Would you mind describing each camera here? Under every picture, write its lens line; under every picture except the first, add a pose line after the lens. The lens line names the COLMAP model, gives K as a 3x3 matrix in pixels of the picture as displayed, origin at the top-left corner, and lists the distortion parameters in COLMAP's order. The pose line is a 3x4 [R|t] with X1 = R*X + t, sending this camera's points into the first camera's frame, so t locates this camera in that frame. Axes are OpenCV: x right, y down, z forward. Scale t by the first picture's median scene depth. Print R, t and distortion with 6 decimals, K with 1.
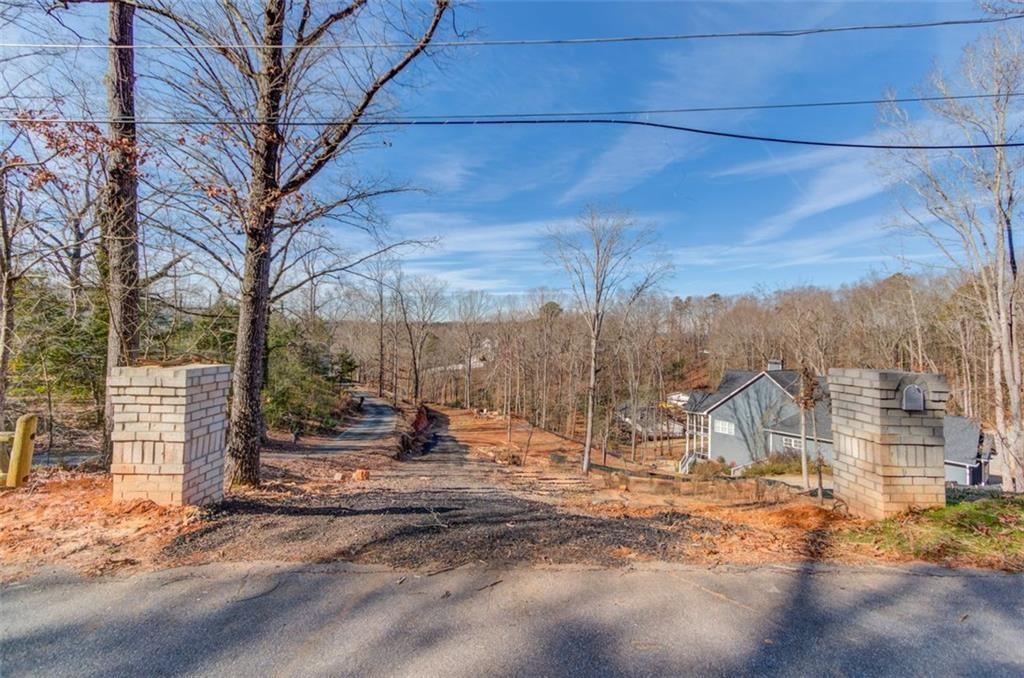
lens RADIAL K [[733.5, 0, 512.0], [0, 733.5, 339.0], [0, 0, 1]] dist [0.113177, -0.137935]
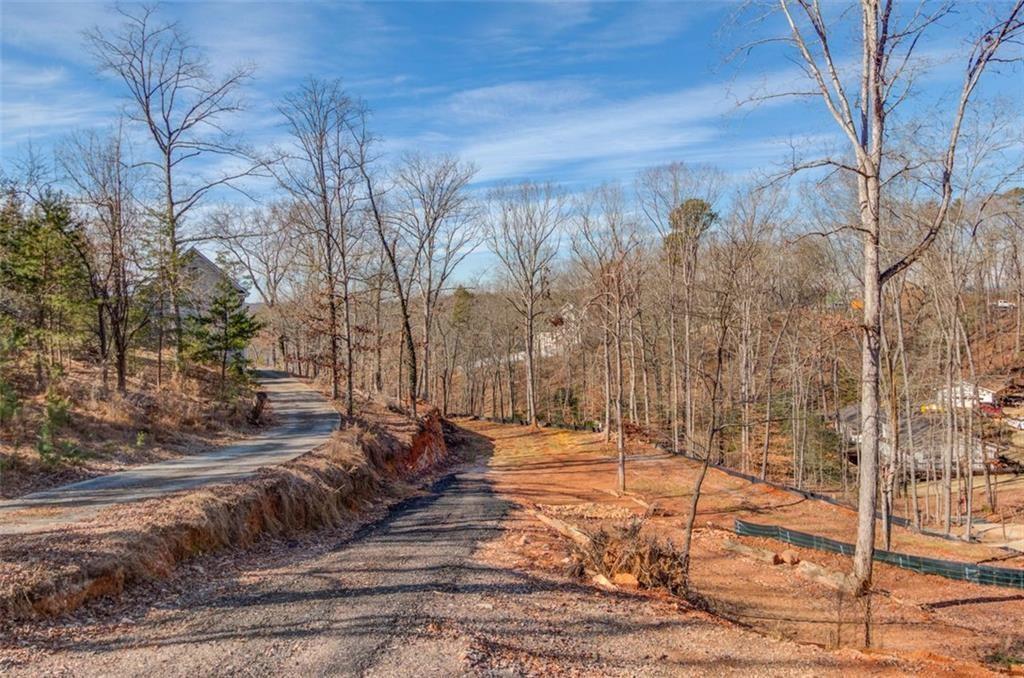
lens RADIAL K [[733.5, 0, 512.0], [0, 733.5, 339.0], [0, 0, 1]] dist [0.113177, -0.137935]
pose [[0.990506, -0.053442, -0.126654, -0.008488], [0.046155, 0.997143, -0.059793, 0.070415], [0.129488, 0.053380, 0.990143, 0.530764]]
